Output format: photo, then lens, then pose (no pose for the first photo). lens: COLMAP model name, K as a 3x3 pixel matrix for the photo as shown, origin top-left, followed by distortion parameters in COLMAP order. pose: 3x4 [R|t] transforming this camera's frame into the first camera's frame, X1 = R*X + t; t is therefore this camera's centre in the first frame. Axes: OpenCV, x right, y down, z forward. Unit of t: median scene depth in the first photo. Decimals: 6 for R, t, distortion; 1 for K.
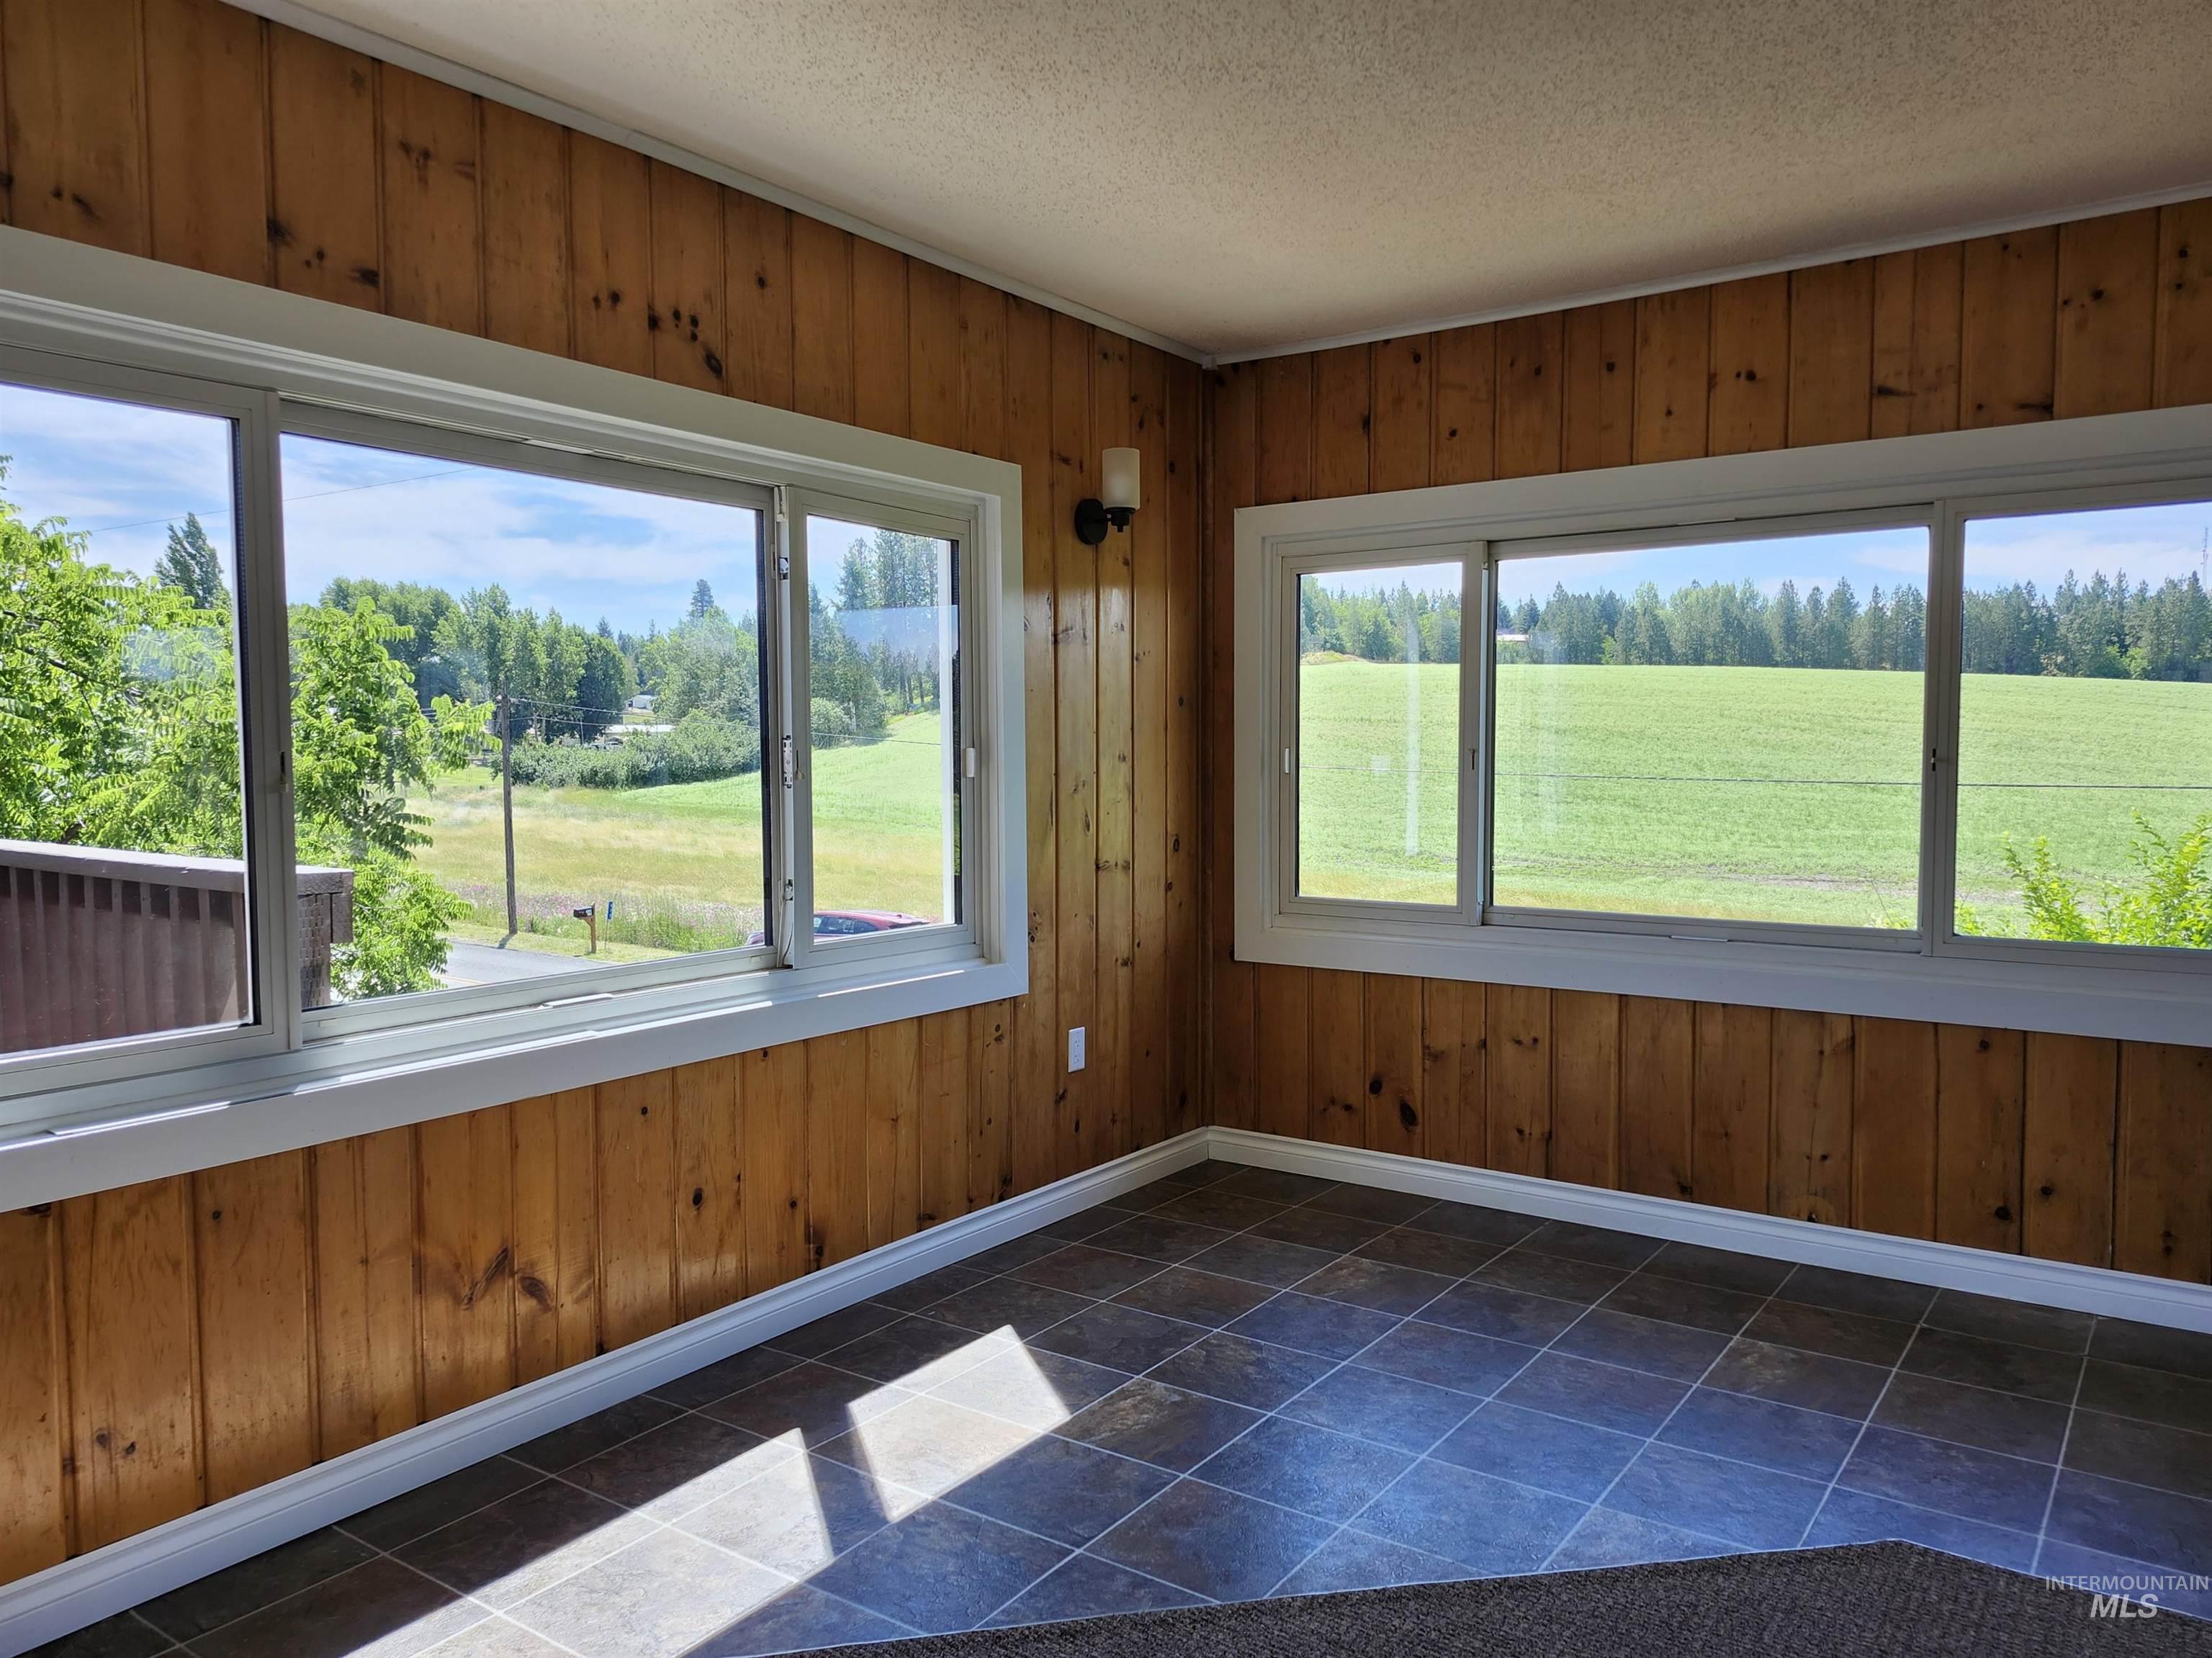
lens RADIAL K [[1572.3, 0, 1124.1], [0, 1572.3, 825.0], [0, 0, 1]] dist [0.075154, -0.051417]
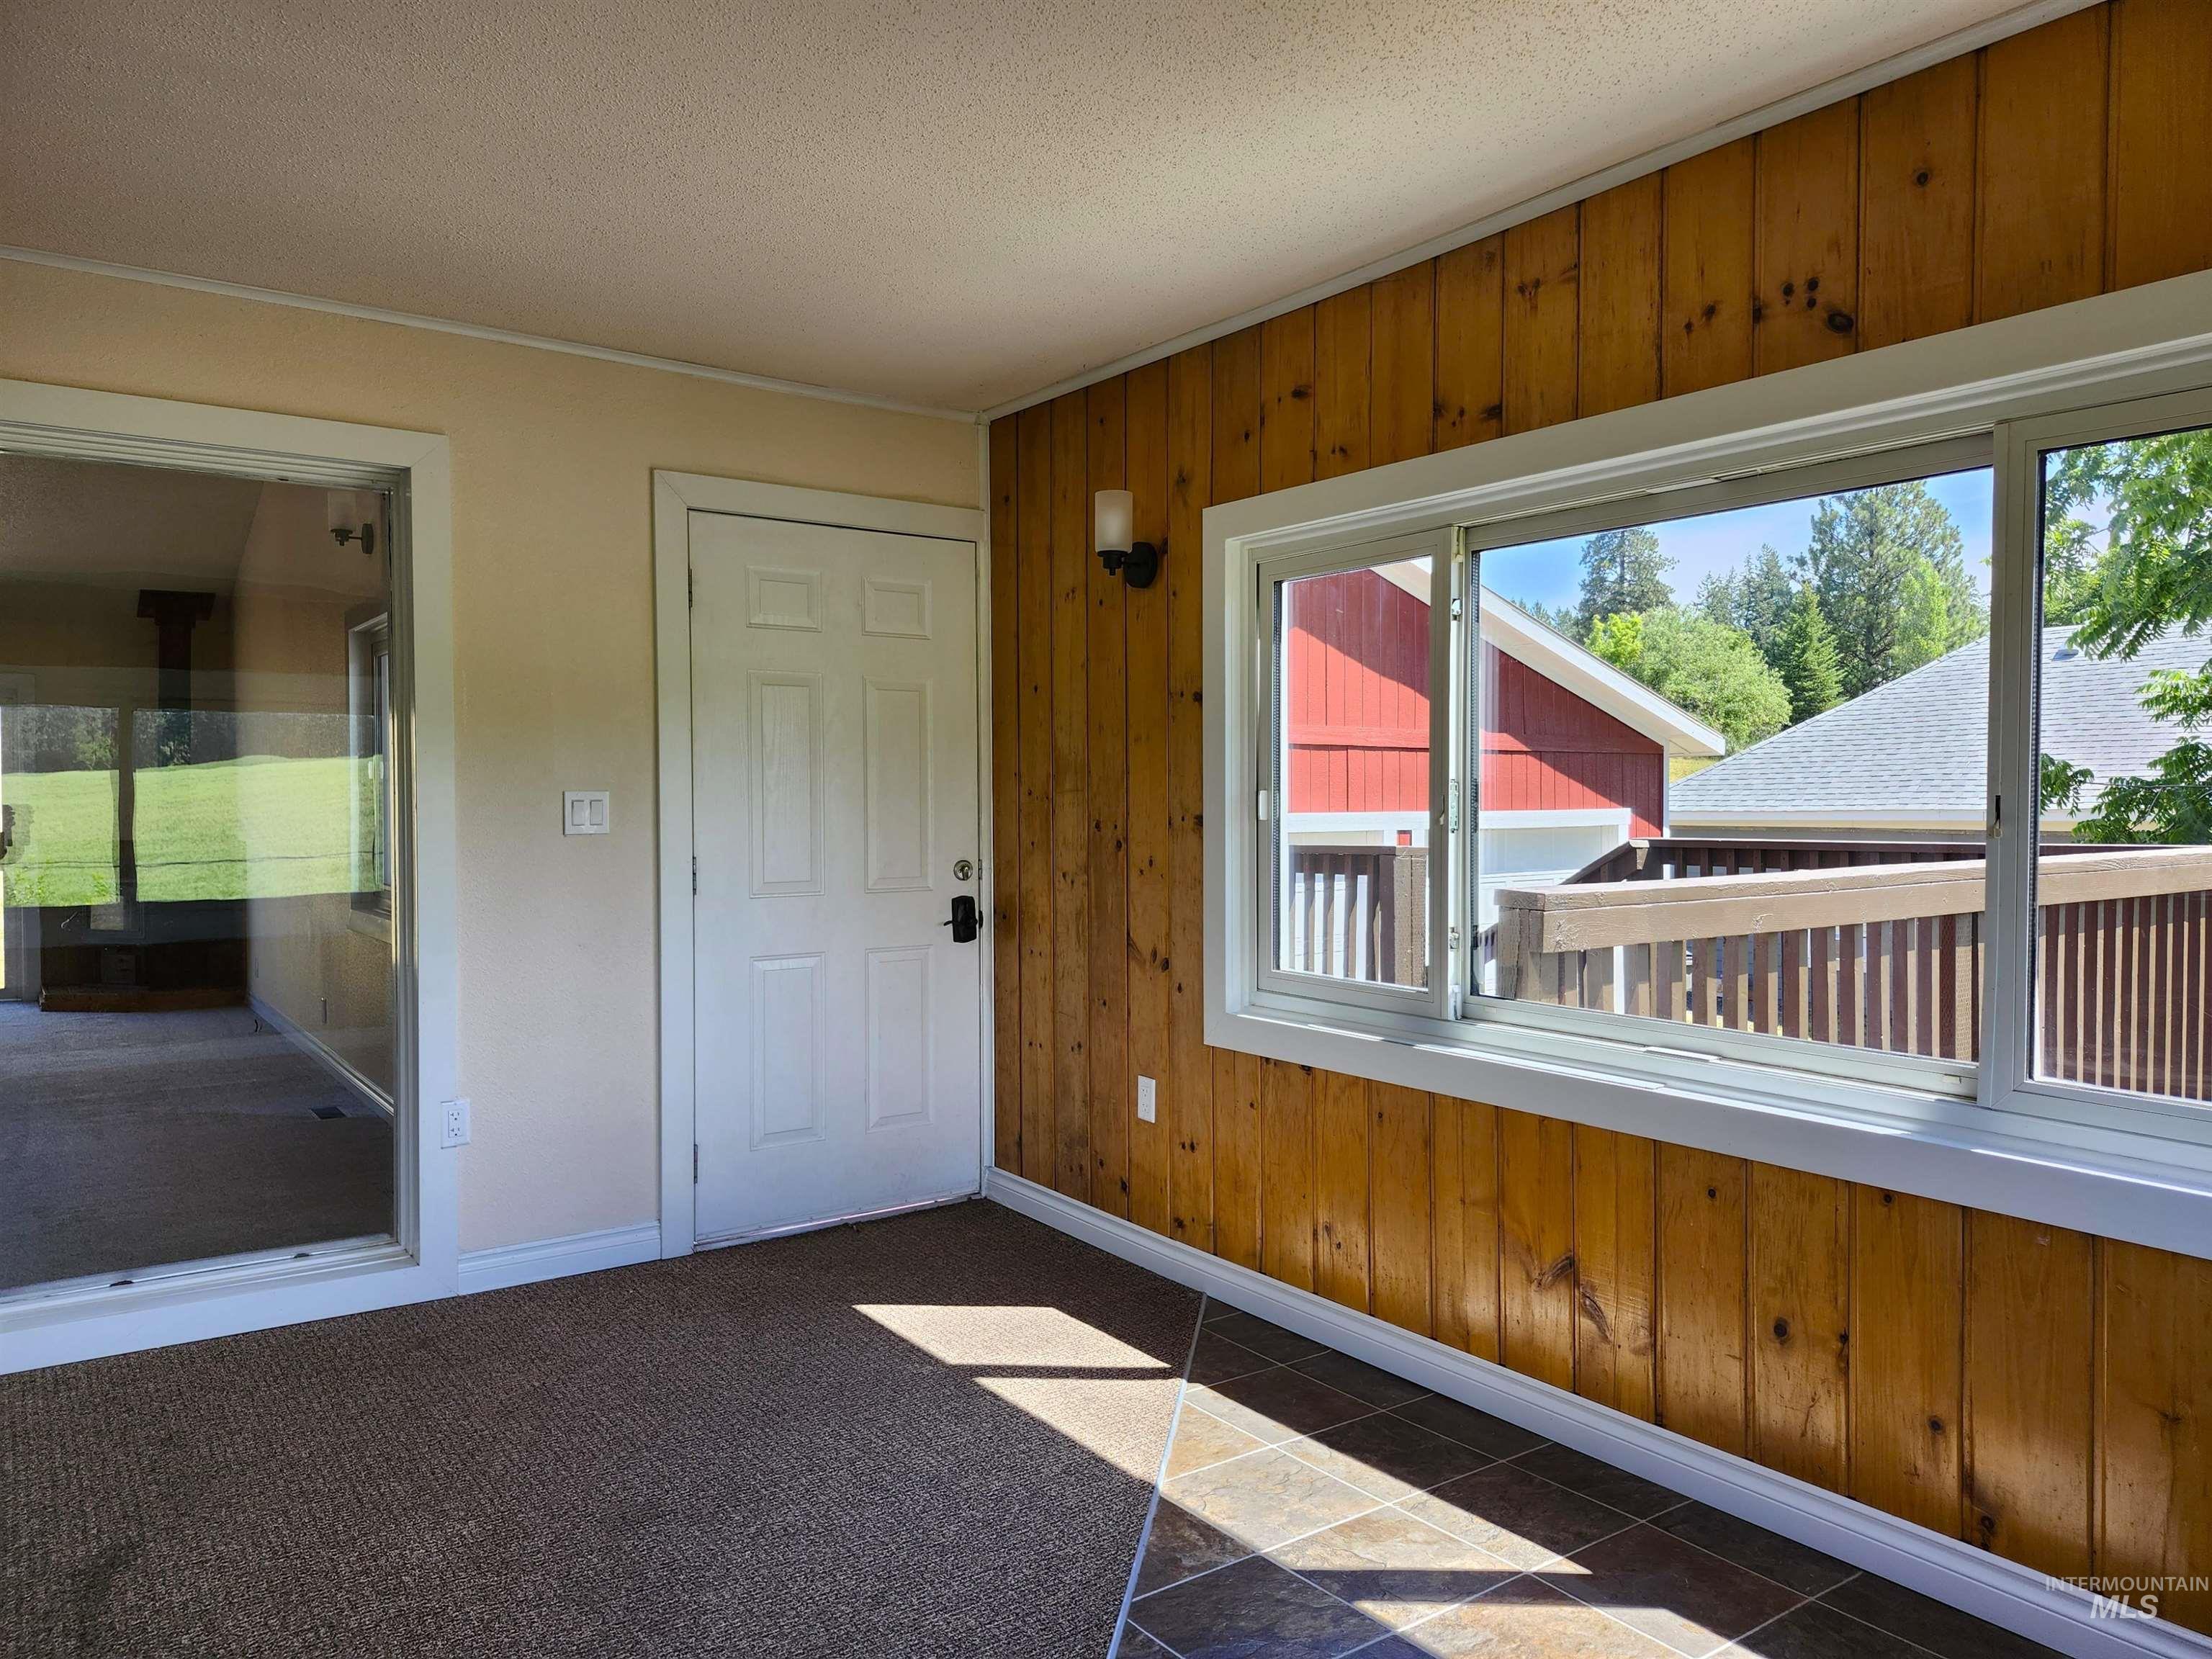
lens RADIAL K [[1572.4, 0, 1124.1], [0, 1572.4, 825.5], [0, 0, 1]] dist [0.075154, -0.051417]
pose [[-0.329185, 0.019092, -0.944072, 0.775849], [-0.053064, 0.997842, 0.038682, -0.054564], [0.942773, 0.062830, -0.327461, 1.135666]]
